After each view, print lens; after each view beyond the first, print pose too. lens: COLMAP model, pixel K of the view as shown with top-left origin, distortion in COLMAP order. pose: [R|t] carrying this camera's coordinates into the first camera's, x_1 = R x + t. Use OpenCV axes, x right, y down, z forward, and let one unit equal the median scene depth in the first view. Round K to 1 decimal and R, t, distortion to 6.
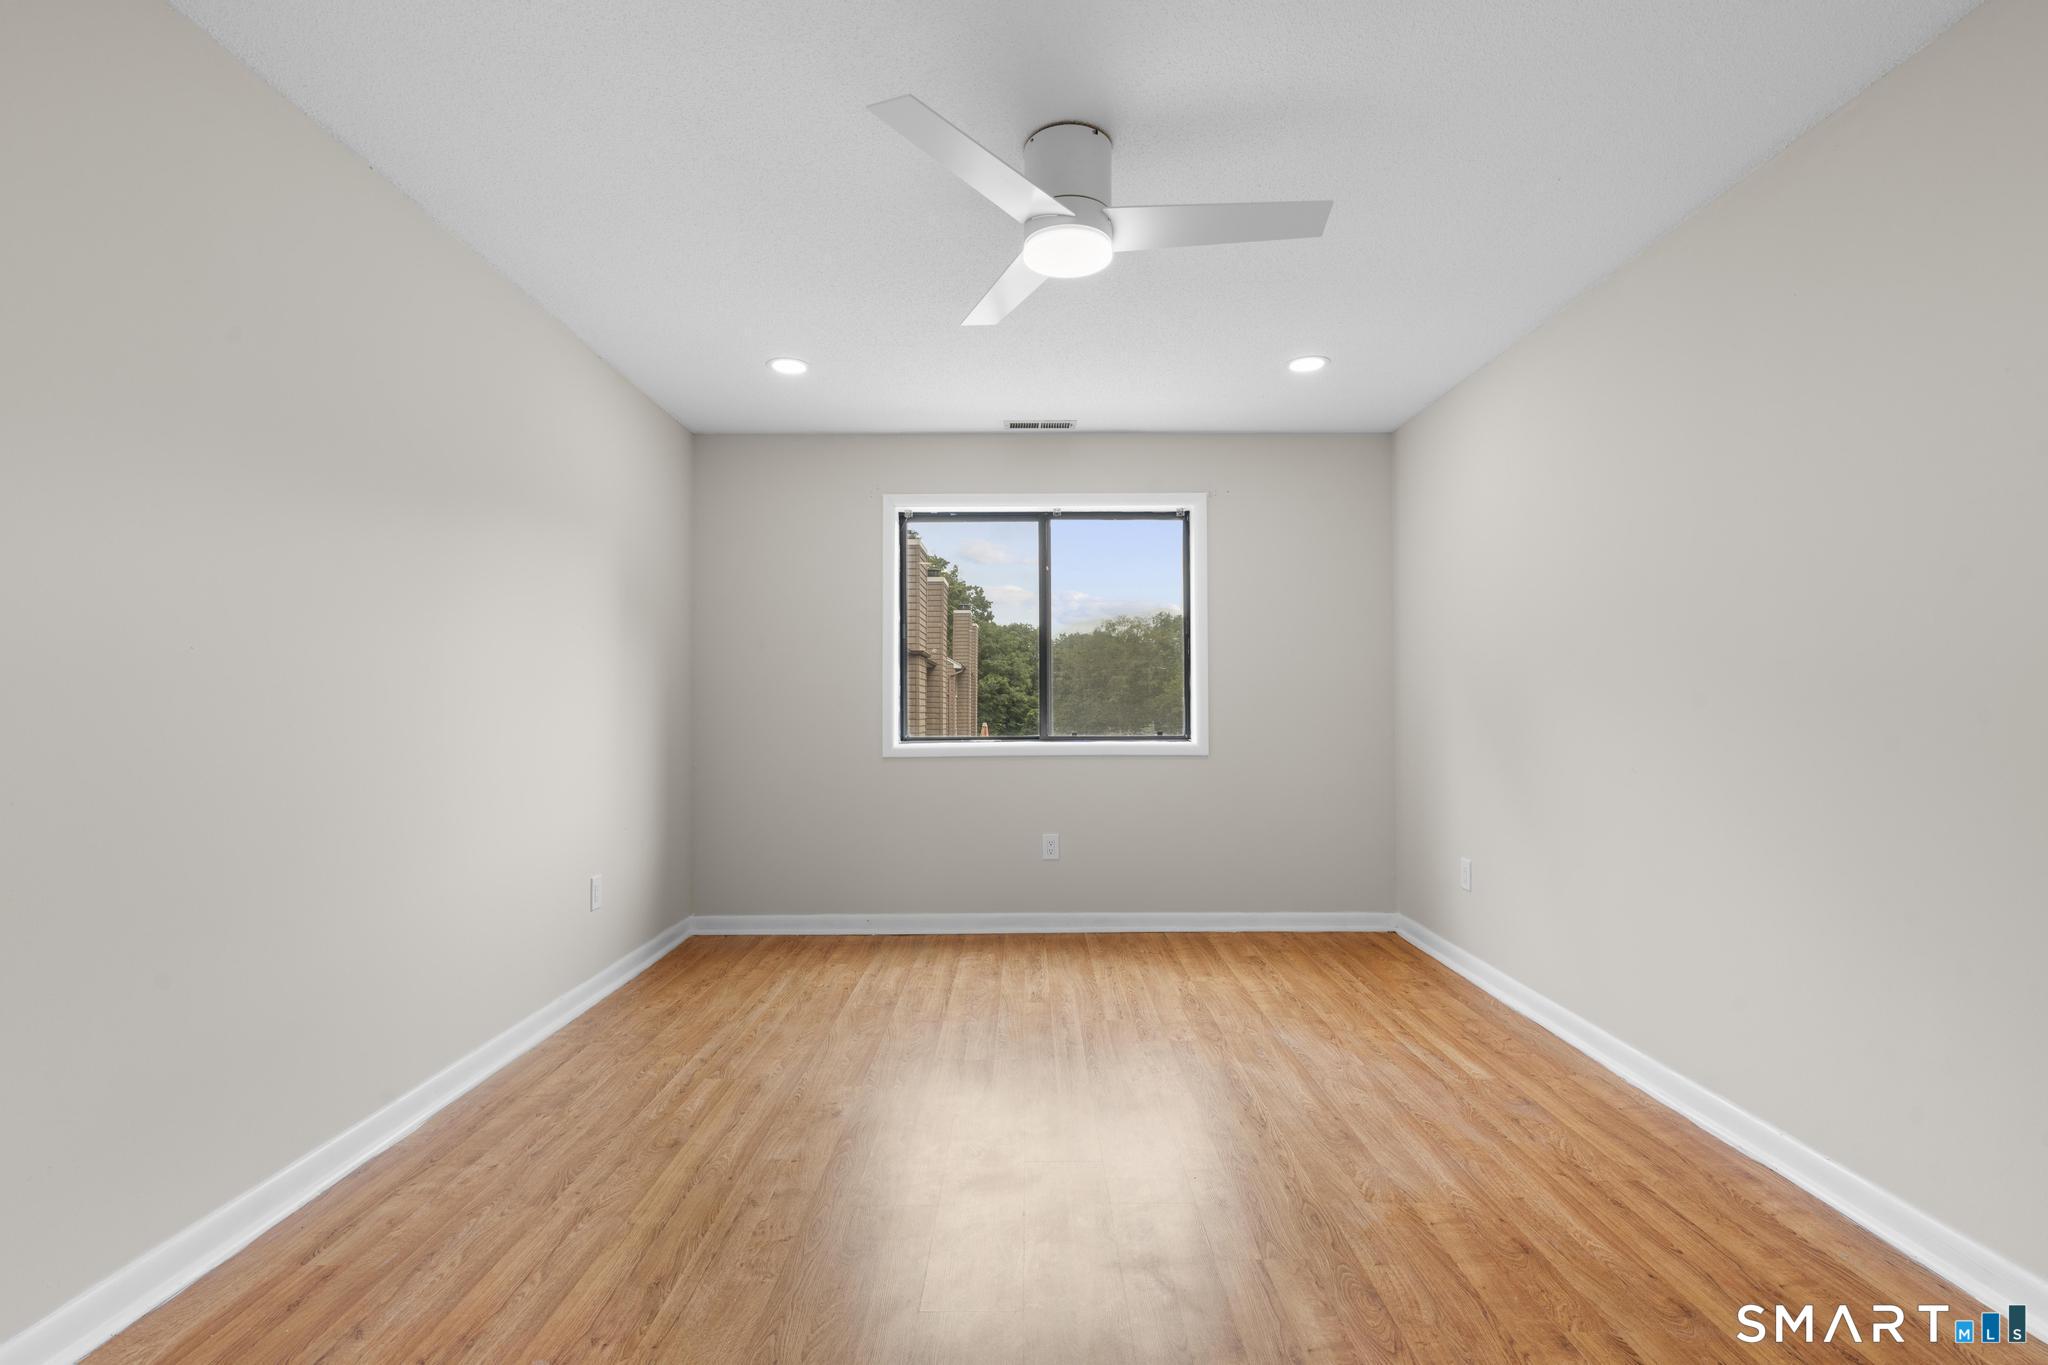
lens RADIAL K [[916.0, 0, 1021.5], [0, 916.0, 689.0], [0, 0, 1]] dist [-0.011285, 0.004501]
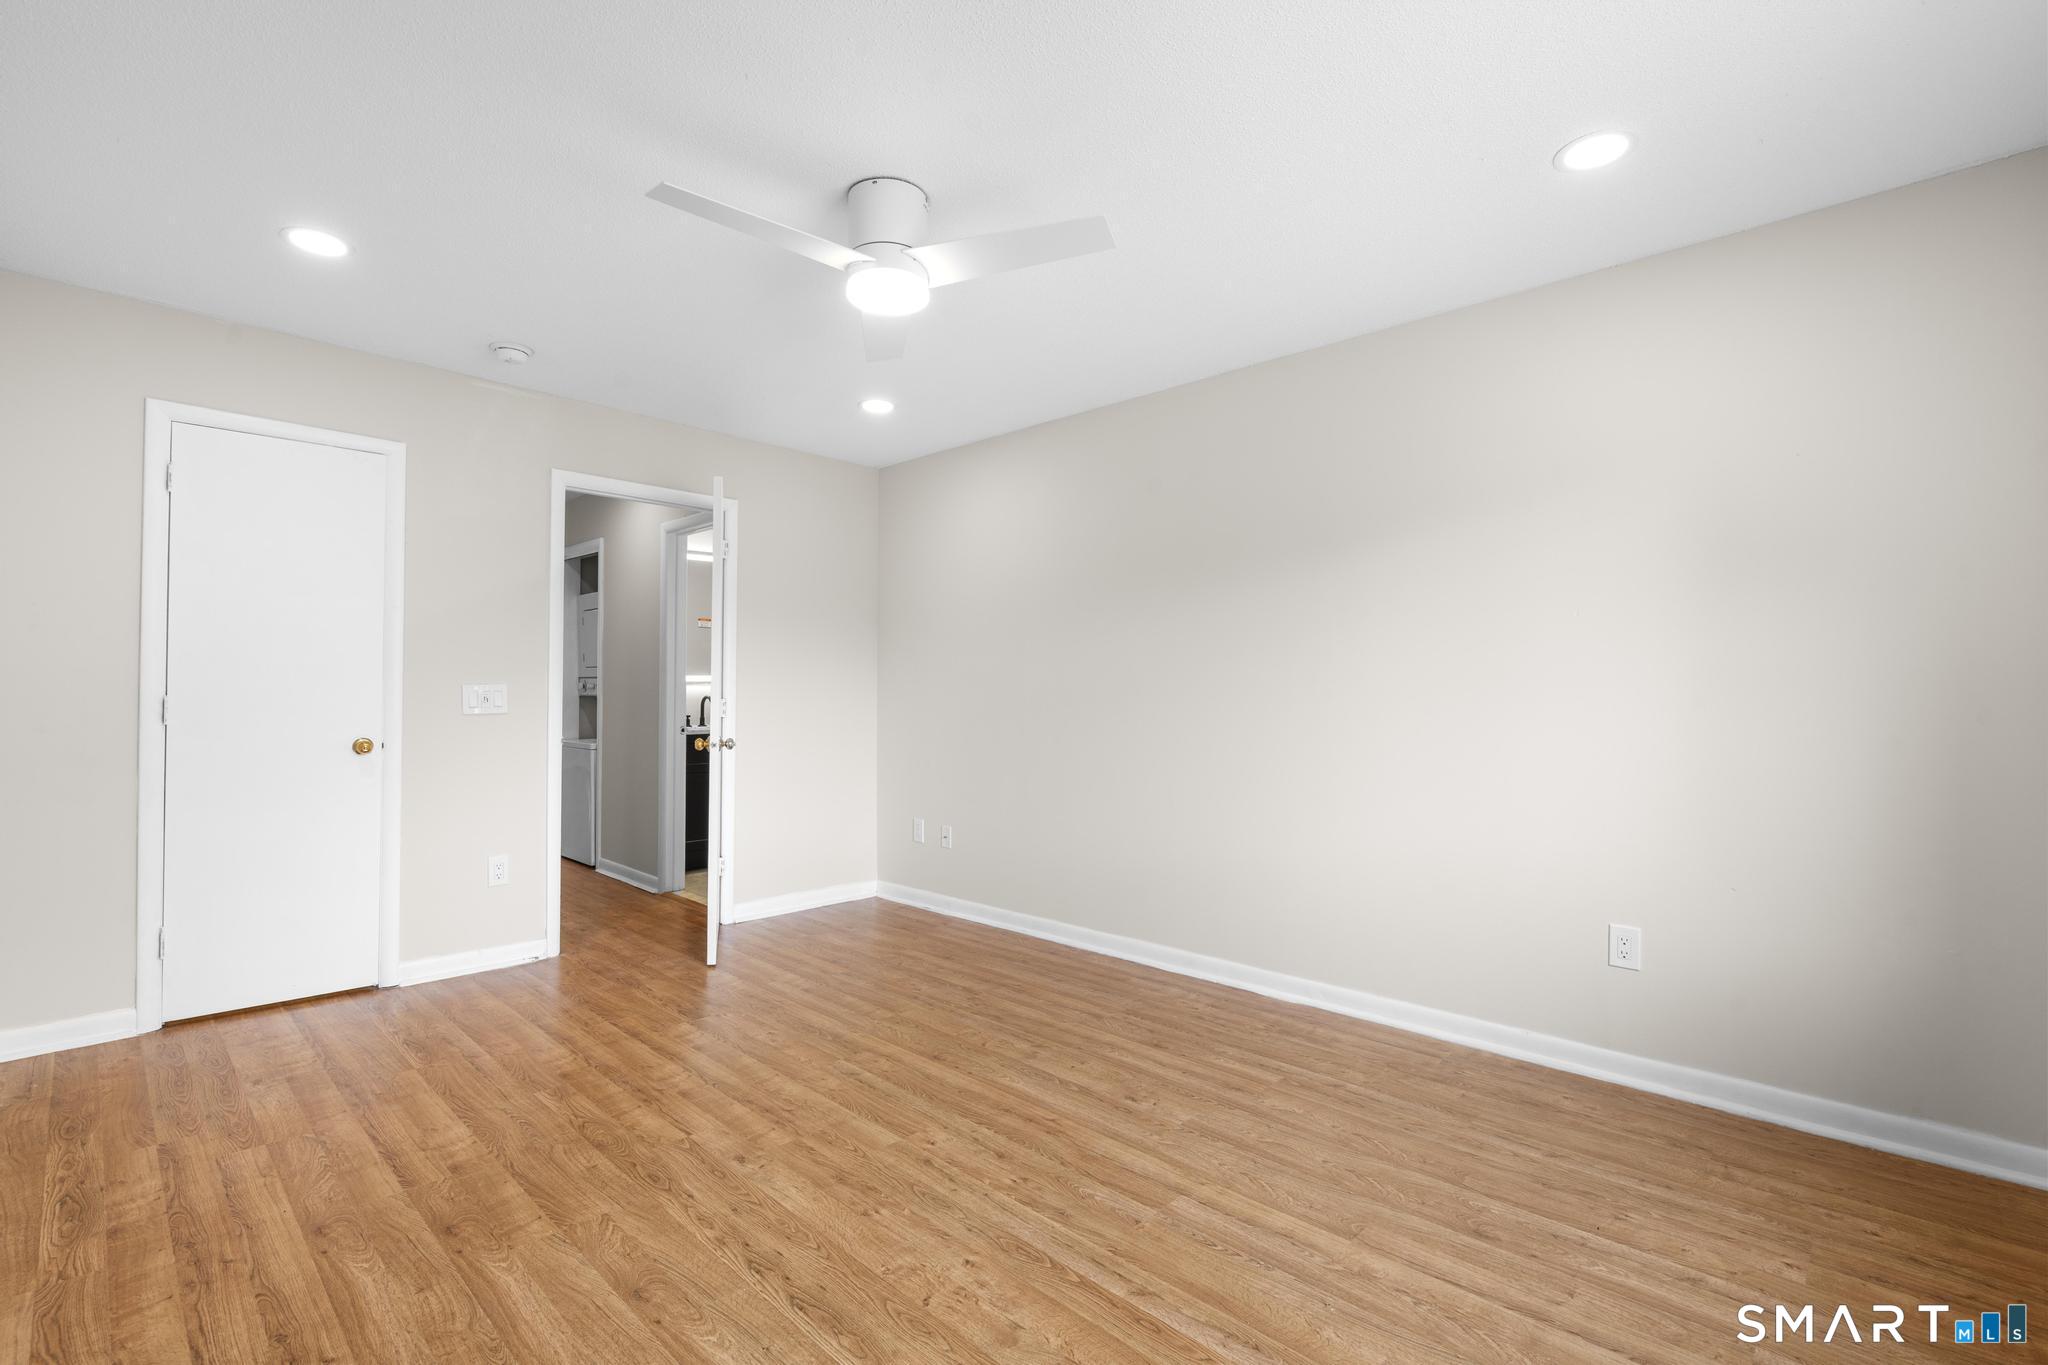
lens RADIAL K [[916.0, 0, 1021.5], [0, 916.0, 689.0], [0, 0, 1]] dist [-0.011285, 0.004501]
pose [[-0.693739, -0.011726, -0.720131, 0.469903], [0.007682, 0.999690, -0.023678, 0.017726], [0.720185, -0.021959, -0.693434, 1.210015]]
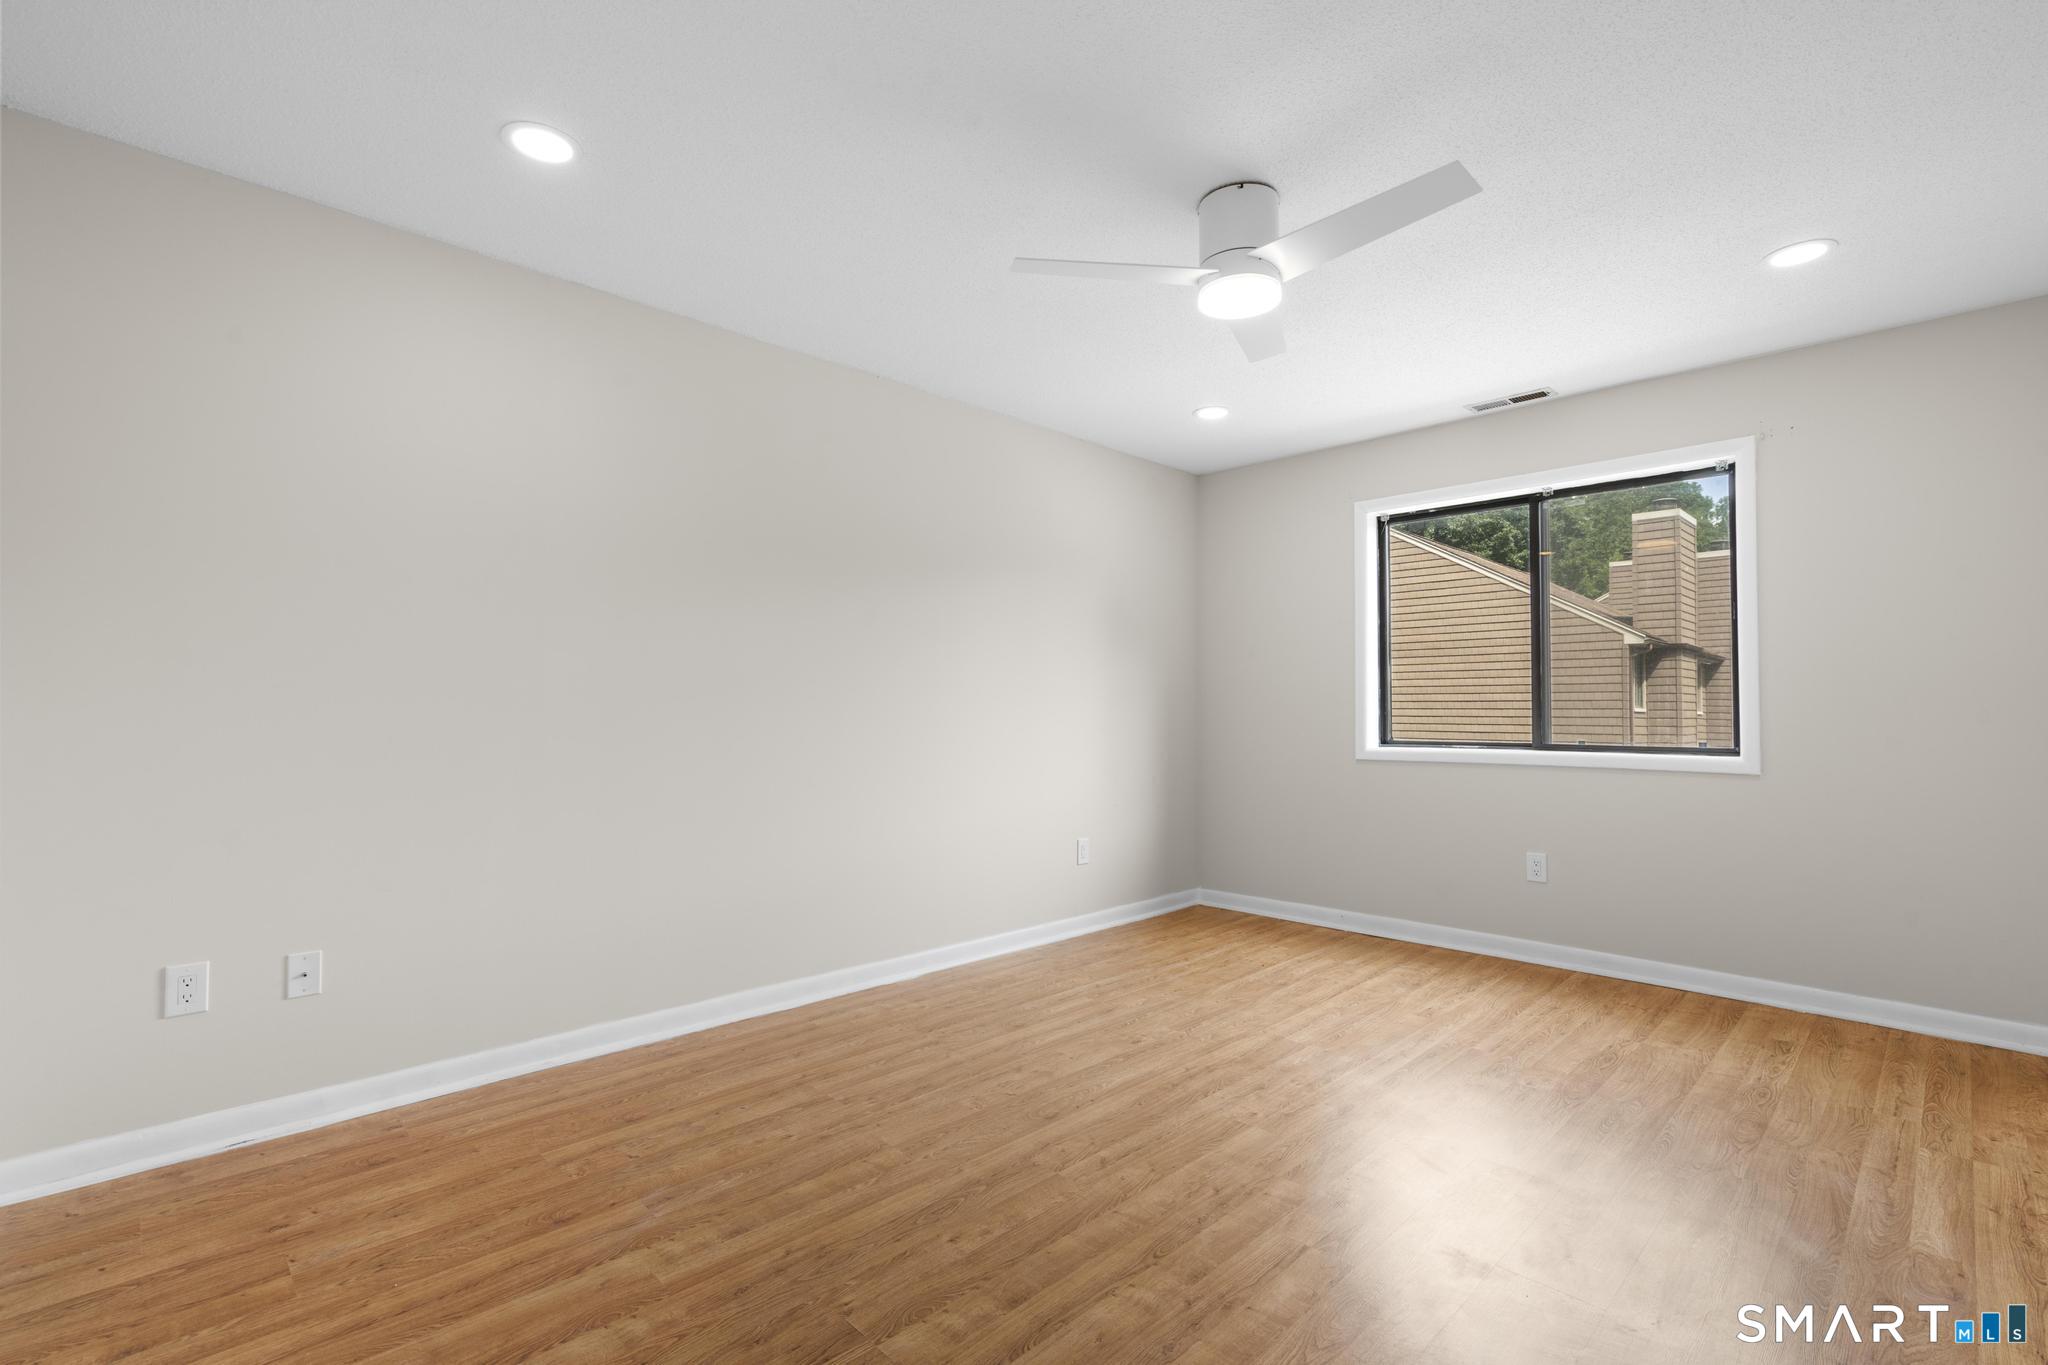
lens RADIAL K [[916.0, 0, 1021.5], [0, 916.0, 689.0], [0, 0, 1]] dist [-0.011285, 0.004501]
pose [[0.699690, -0.011139, -0.714360, 0.420220], [0.008230, 0.999938, -0.007532, 0.000894], [0.714399, -0.000609, 0.699738, 0.025268]]
